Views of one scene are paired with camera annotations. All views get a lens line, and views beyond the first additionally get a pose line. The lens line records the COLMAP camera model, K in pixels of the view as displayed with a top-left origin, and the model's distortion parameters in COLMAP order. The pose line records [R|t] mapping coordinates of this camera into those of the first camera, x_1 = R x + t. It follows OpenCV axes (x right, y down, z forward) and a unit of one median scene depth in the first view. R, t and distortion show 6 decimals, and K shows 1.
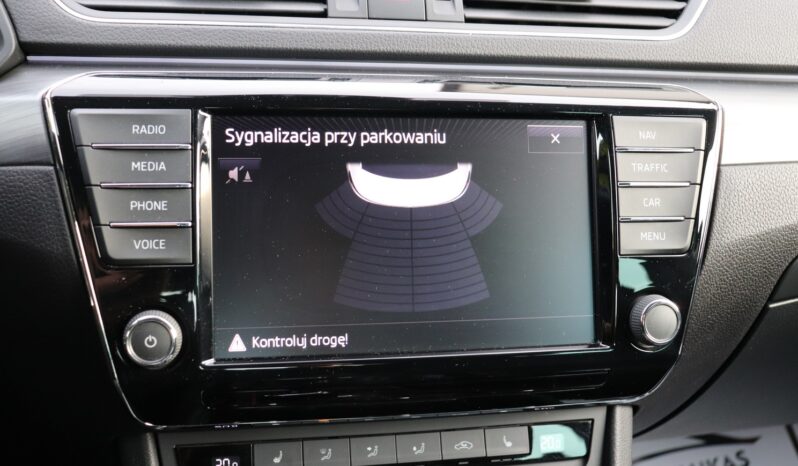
lens RADIAL K [[885.0, 0, 399.8], [0, 885.0, 227.5], [0, 0, 1]] dist [-0.058258, 0.000000]
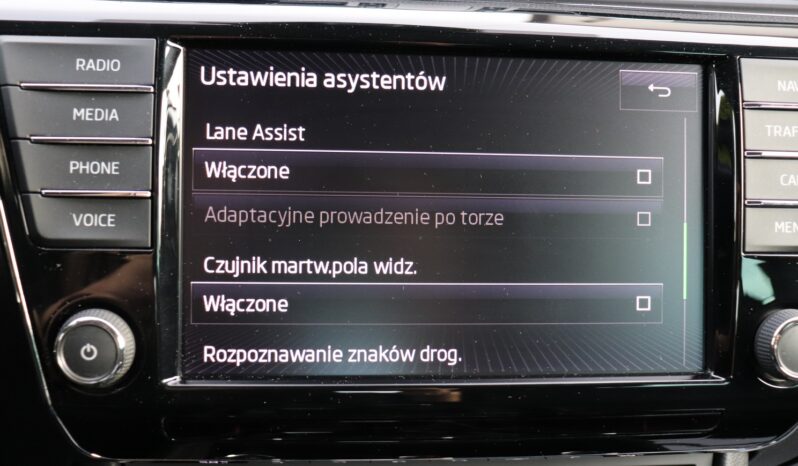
lens RADIAL K [[885.0, 0, 403.8], [0, 885.0, 238.7], [0, 0, 1]] dist [-0.058258, 0.000000]
pose [[0.994786, 0.028389, -0.097953, 0.043789], [-0.025322, 0.999154, 0.032405, 0.003841], [0.098790, -0.029755, 0.994663, 0.265606]]
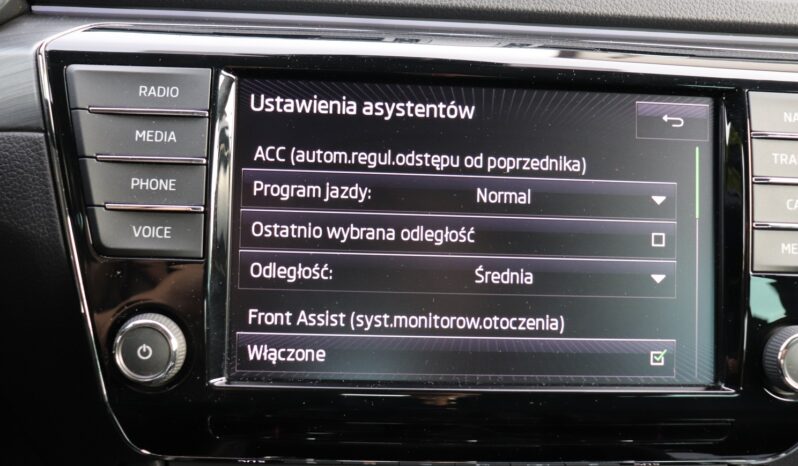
lens RADIAL K [[885.0, 0, 400.0], [0, 885.0, 233.6], [0, 0, 1]] dist [-0.058258, 0.000000]
pose [[0.990628, 0.037626, -0.131304, 0.044940], [-0.039697, 0.999125, -0.013184, 0.020346], [0.130693, 0.018273, 0.991254, 0.205779]]
